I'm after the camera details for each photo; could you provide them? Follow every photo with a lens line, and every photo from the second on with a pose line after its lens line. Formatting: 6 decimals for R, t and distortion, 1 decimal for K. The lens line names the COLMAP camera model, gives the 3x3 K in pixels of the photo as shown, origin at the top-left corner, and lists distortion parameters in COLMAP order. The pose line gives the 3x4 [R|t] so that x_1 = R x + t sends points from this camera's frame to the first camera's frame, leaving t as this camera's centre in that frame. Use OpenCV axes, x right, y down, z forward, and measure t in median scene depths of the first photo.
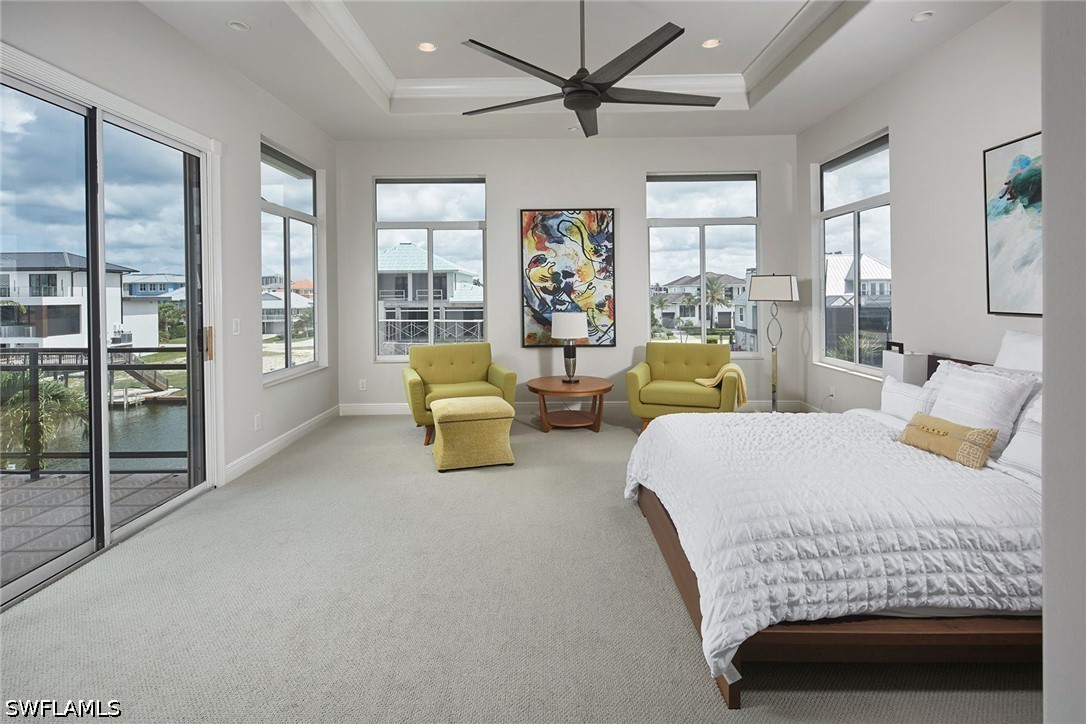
lens RADIAL K [[521.9, 0, 540.1], [0, 521.9, 296.9], [0, 0, 1]] dist [-0.005827, -0.001784]
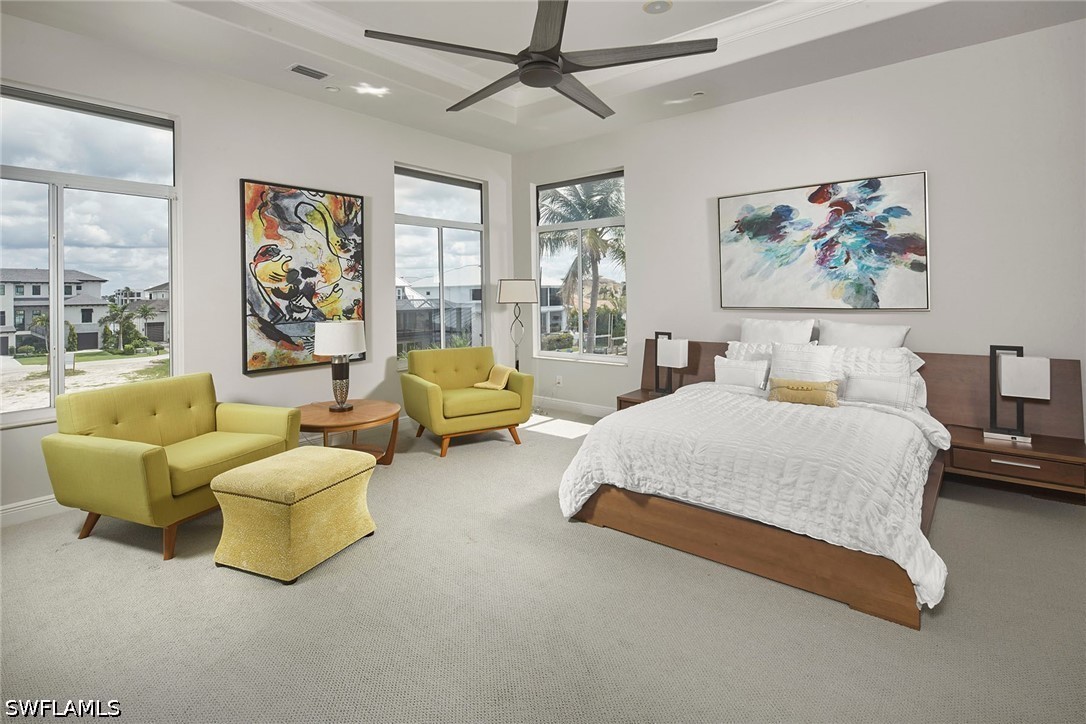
lens RADIAL K [[521.9, 0, 537.7], [0, 521.9, 288.5], [0, 0, 1]] dist [-0.005827, -0.001784]
pose [[0.638933, 0.009168, 0.769207, -0.325270], [0.011315, 0.999709, -0.021314, 0.000817], [-0.769179, 0.022322, 0.638644, 0.244928]]
